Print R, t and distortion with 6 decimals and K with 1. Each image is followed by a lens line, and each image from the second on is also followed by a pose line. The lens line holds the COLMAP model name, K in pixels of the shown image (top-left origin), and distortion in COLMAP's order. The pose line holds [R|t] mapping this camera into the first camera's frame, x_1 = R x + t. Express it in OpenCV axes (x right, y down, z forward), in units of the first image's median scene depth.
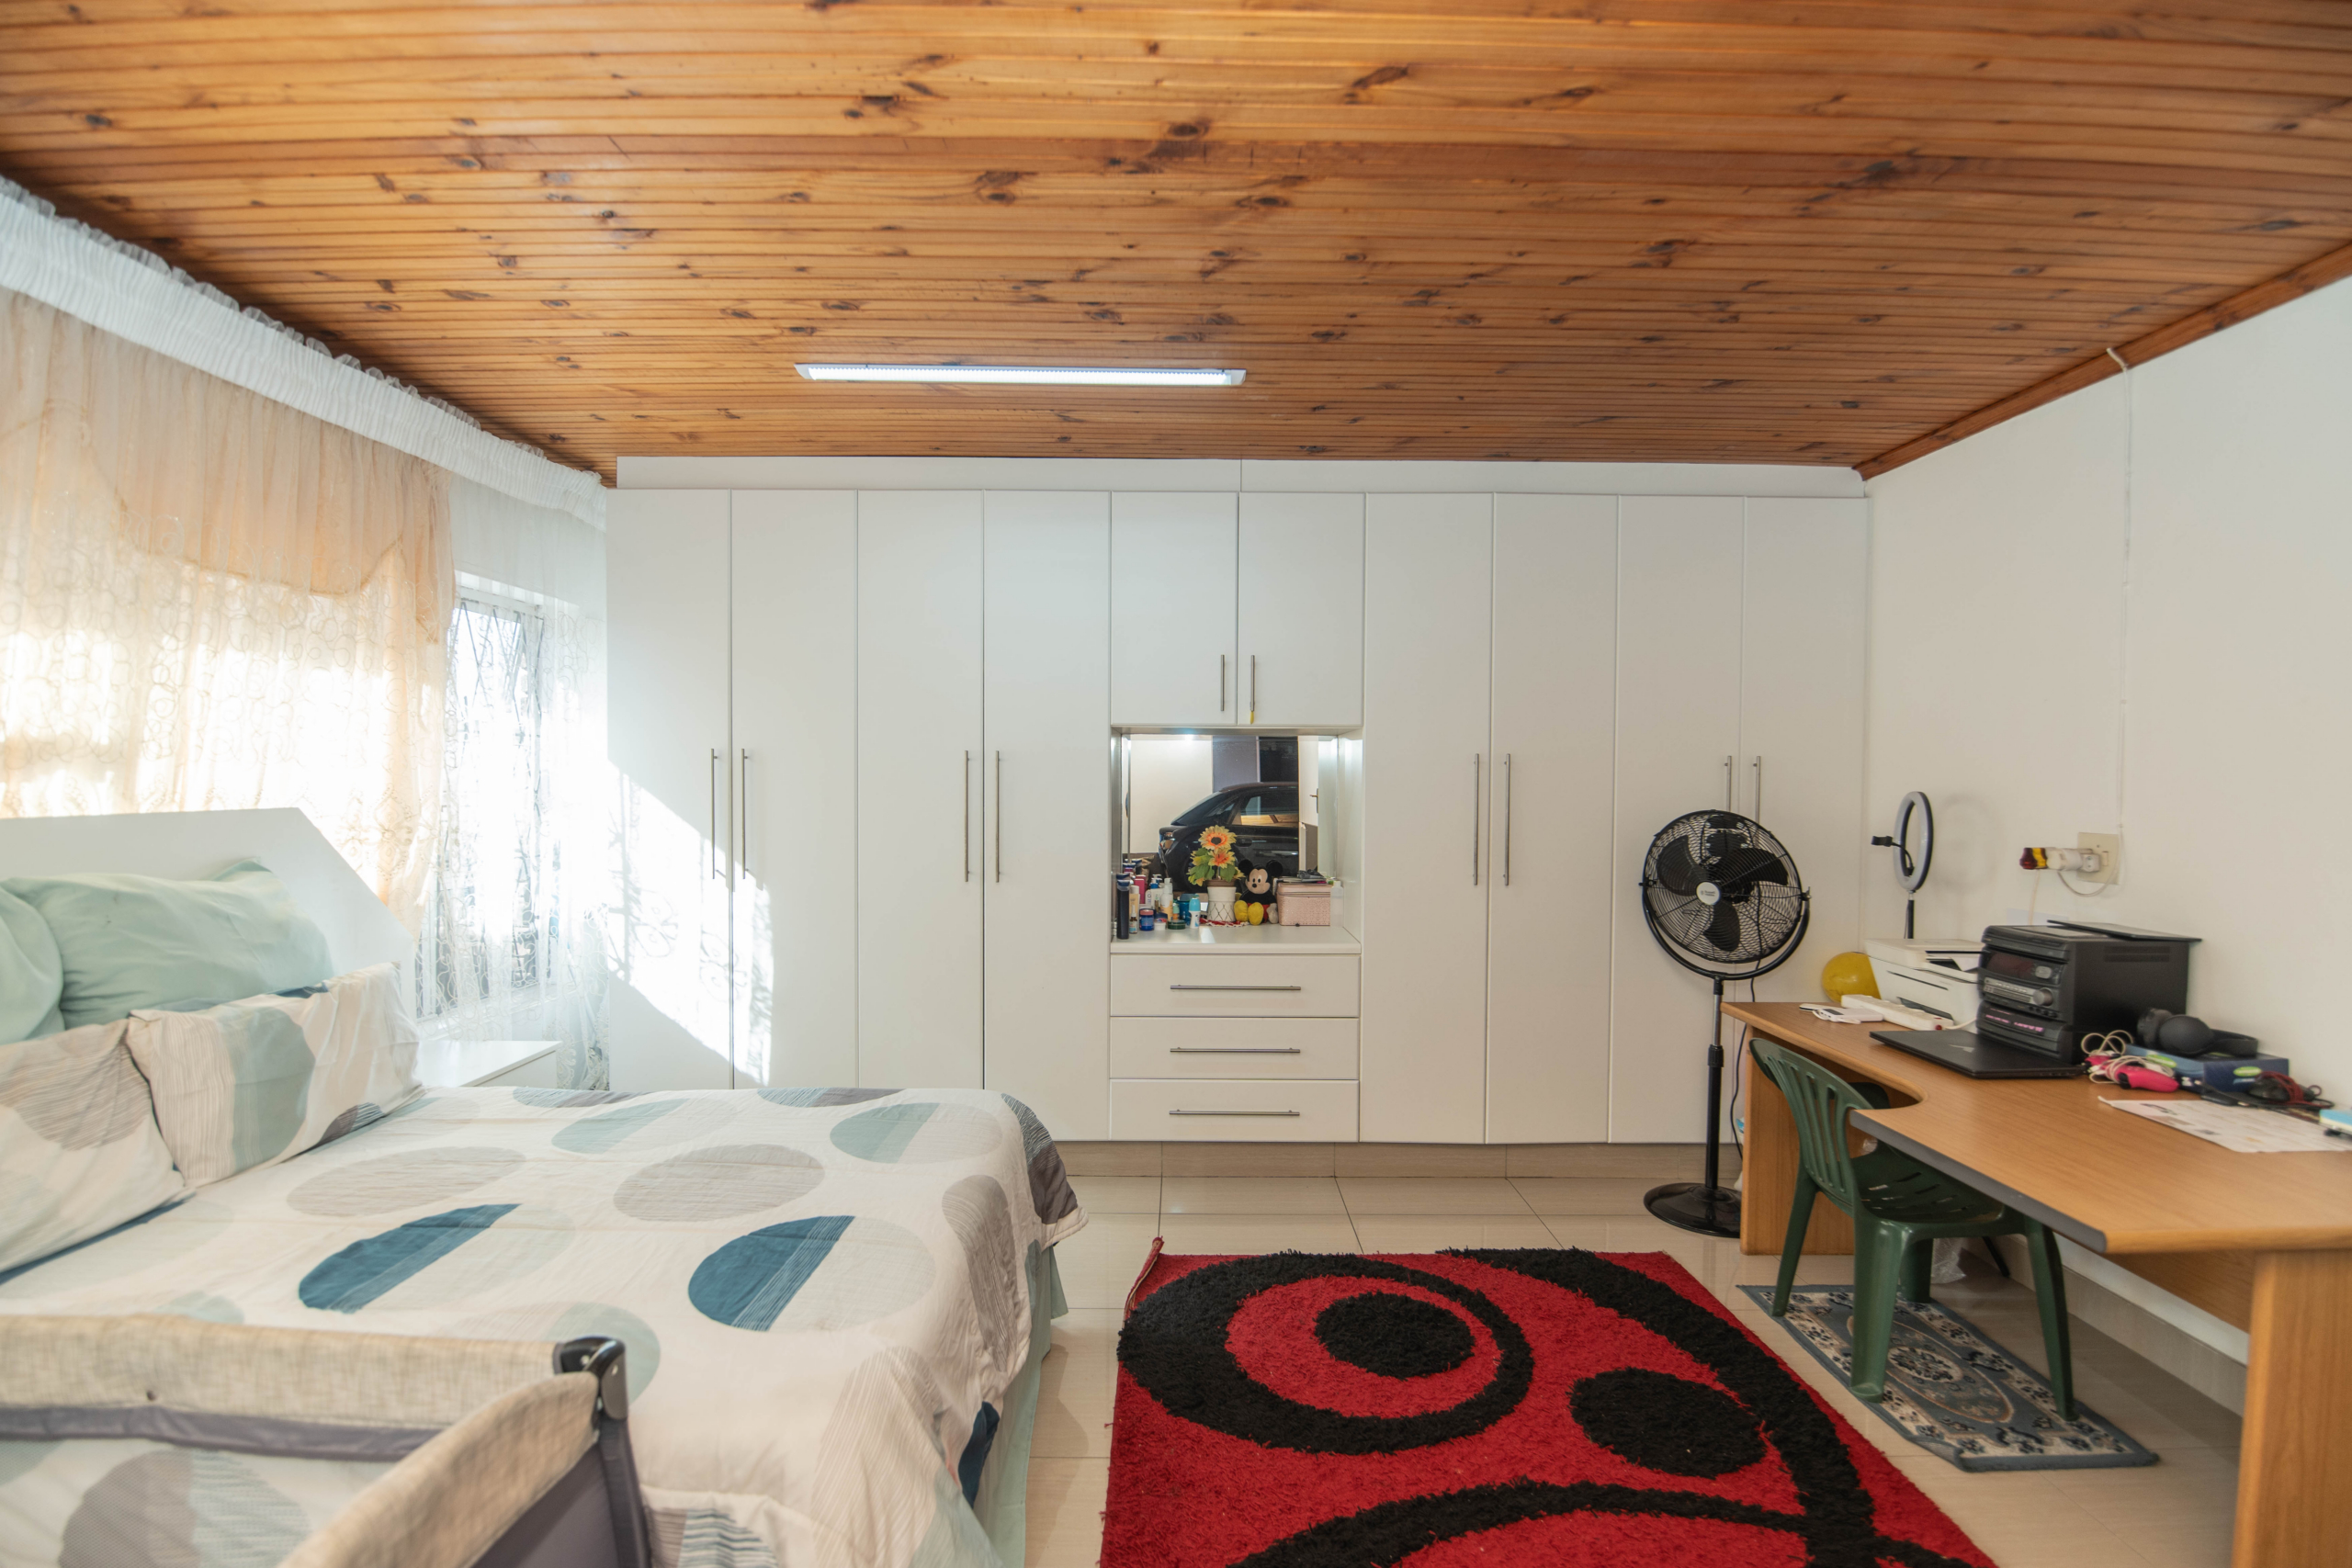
lens RADIAL K [[1047.7, 0, 1189.7], [0, 1047.7, 796.3], [0, 0, 1]] dist [-0.013361, -0.007722]
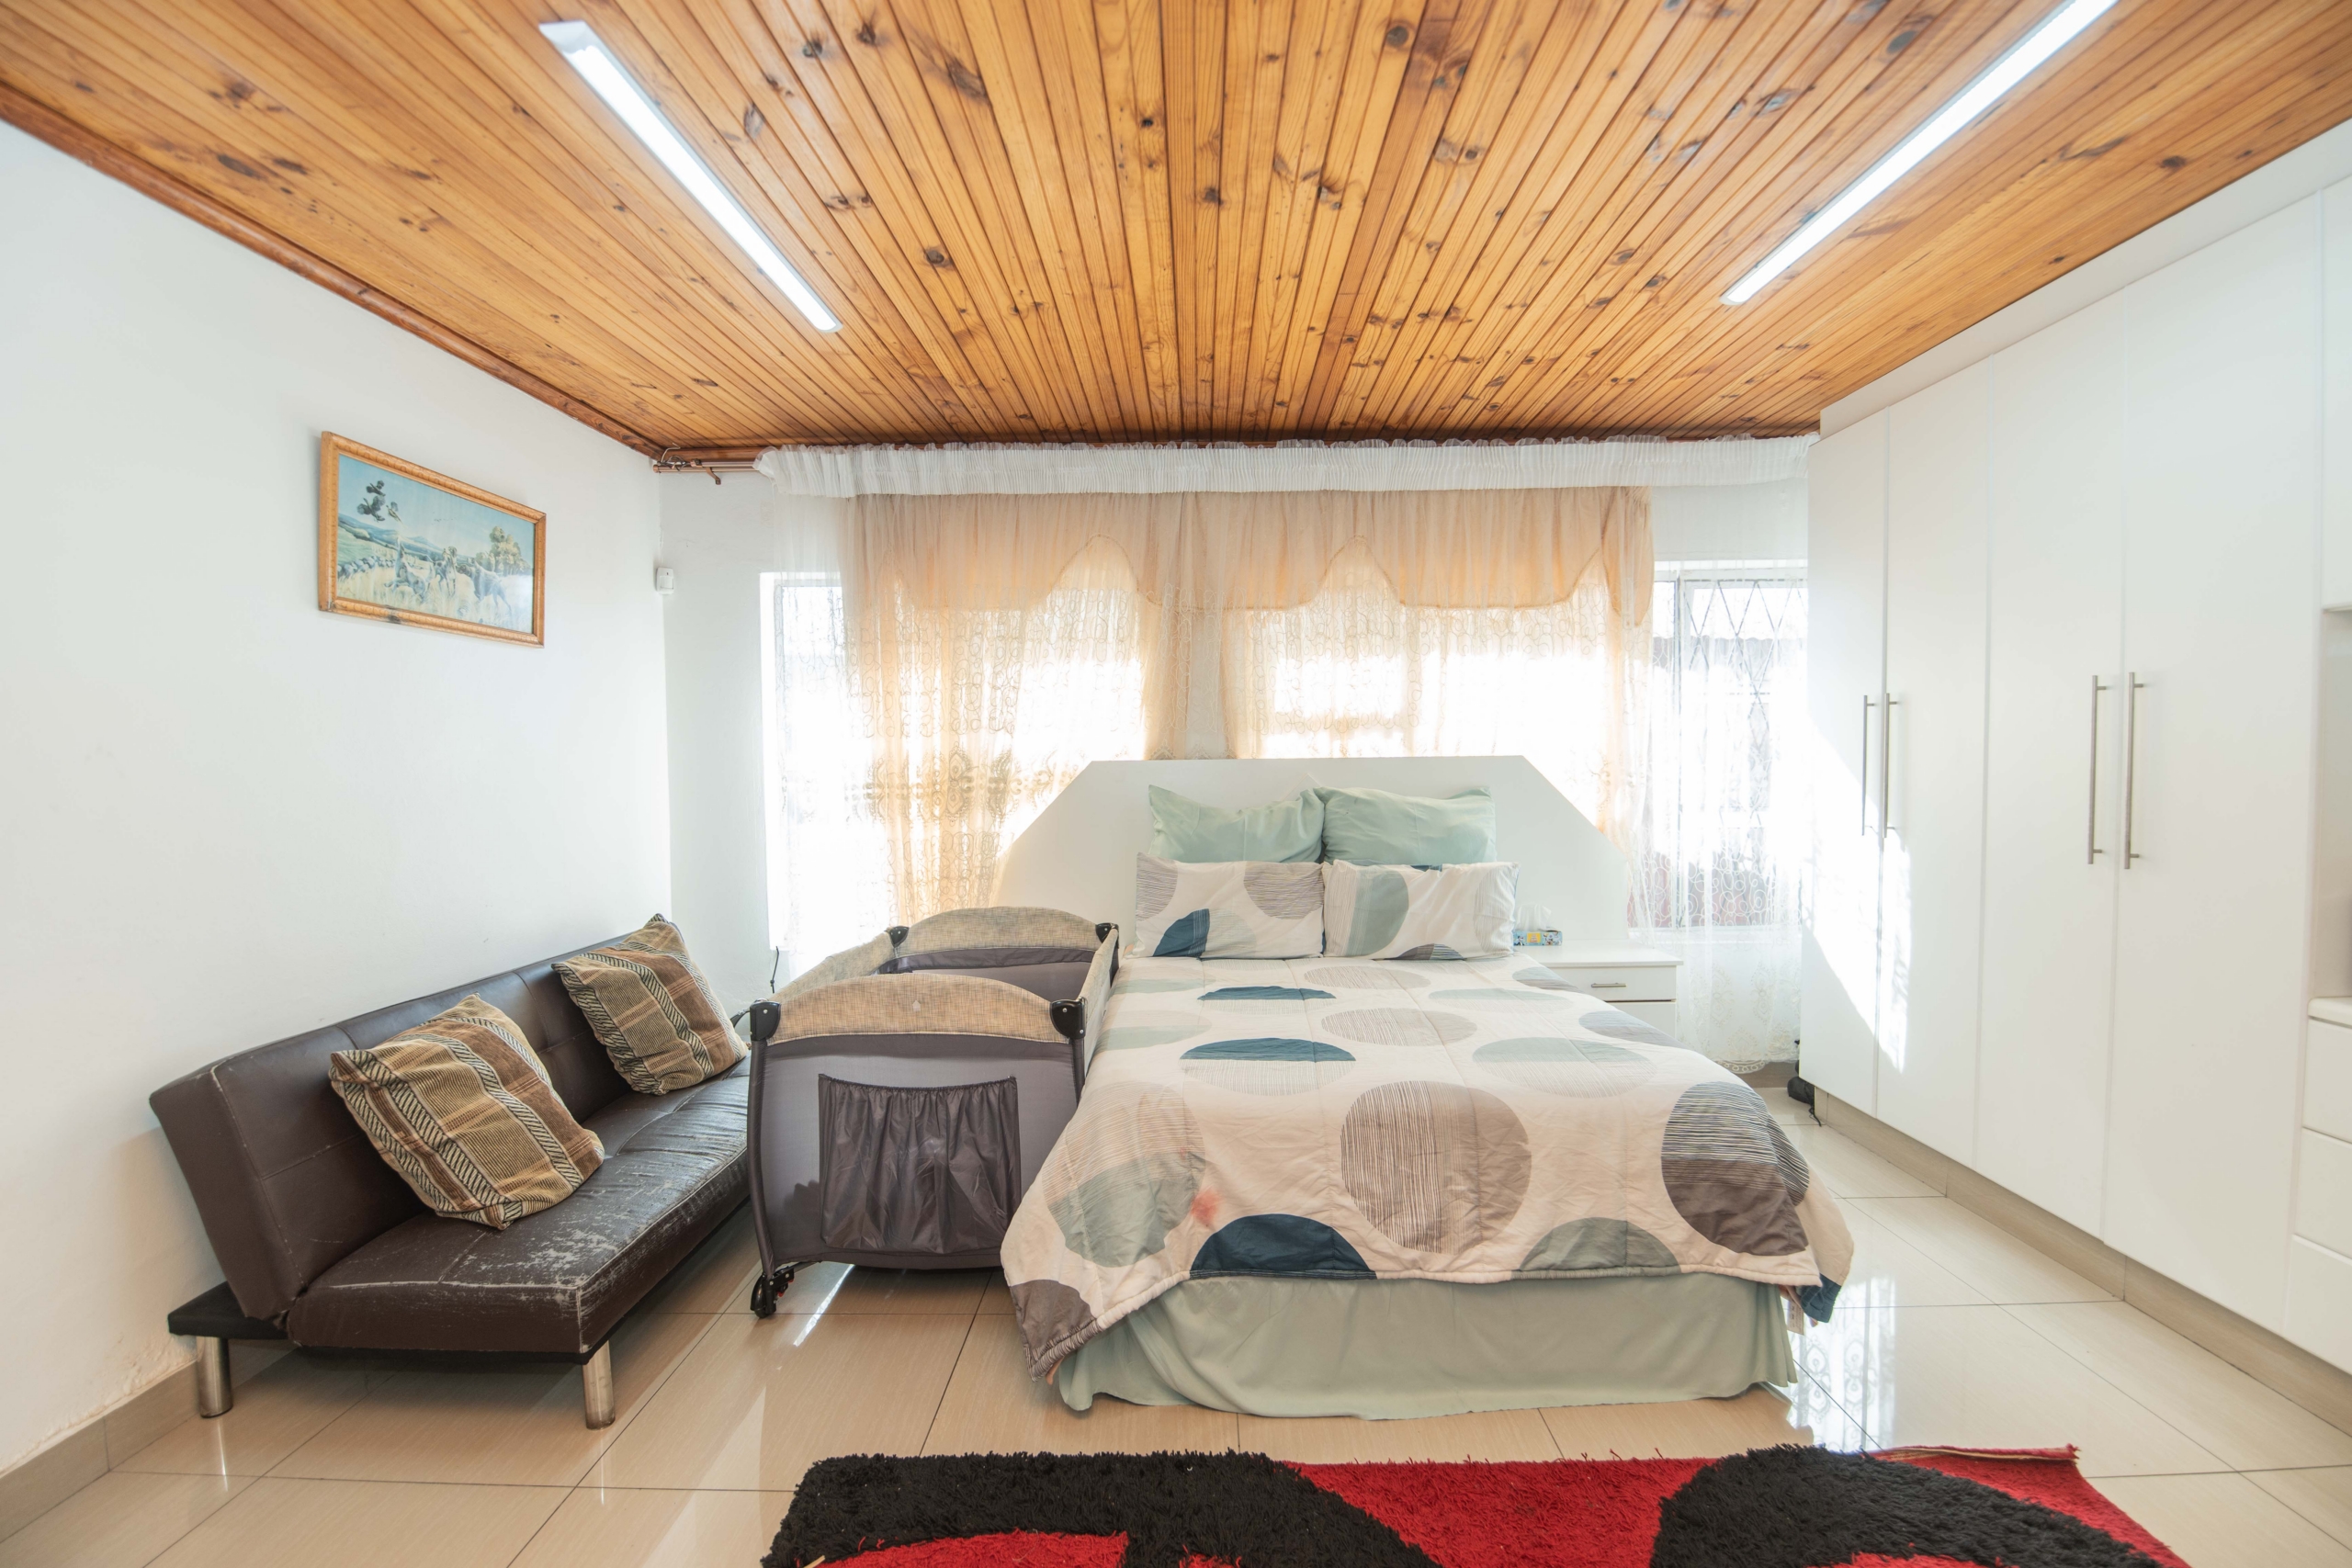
lens RADIAL K [[1047.7, 0, 1176.4], [0, 1047.7, 797.2], [0, 0, 1]] dist [-0.013361, -0.007722]
pose [[-0.020140, 0.033748, -0.999227, 0.654942], [-0.005642, 0.999410, 0.033868, 0.022958], [0.999781, 0.006319, -0.019937, 0.546042]]
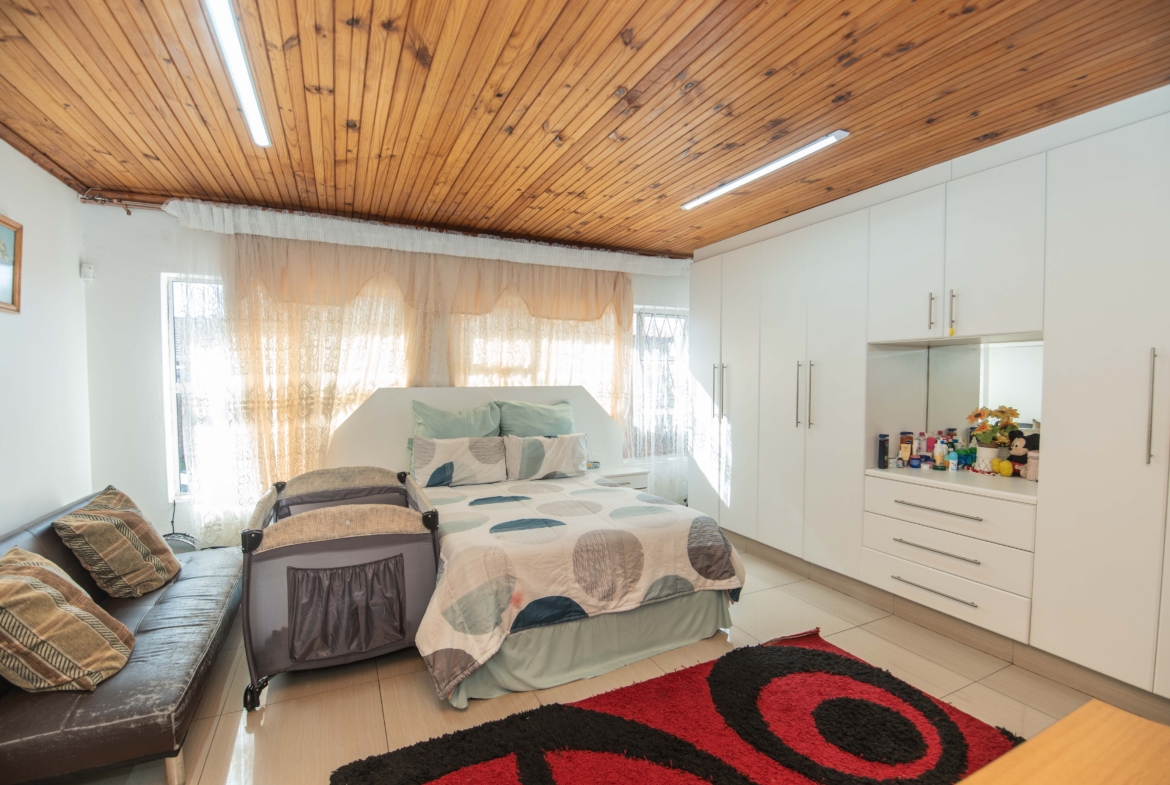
lens RADIAL K [[521.2, 0, 583.8], [0, 521.2, 398.3], [0, 0, 1]] dist [-0.013361, -0.007722]
pose [[0.428123, 0.028139, -0.903282, 0.680341], [-0.010552, 0.999603, 0.026138, 0.007784], [0.903659, -0.001658, 0.428250, 0.286696]]
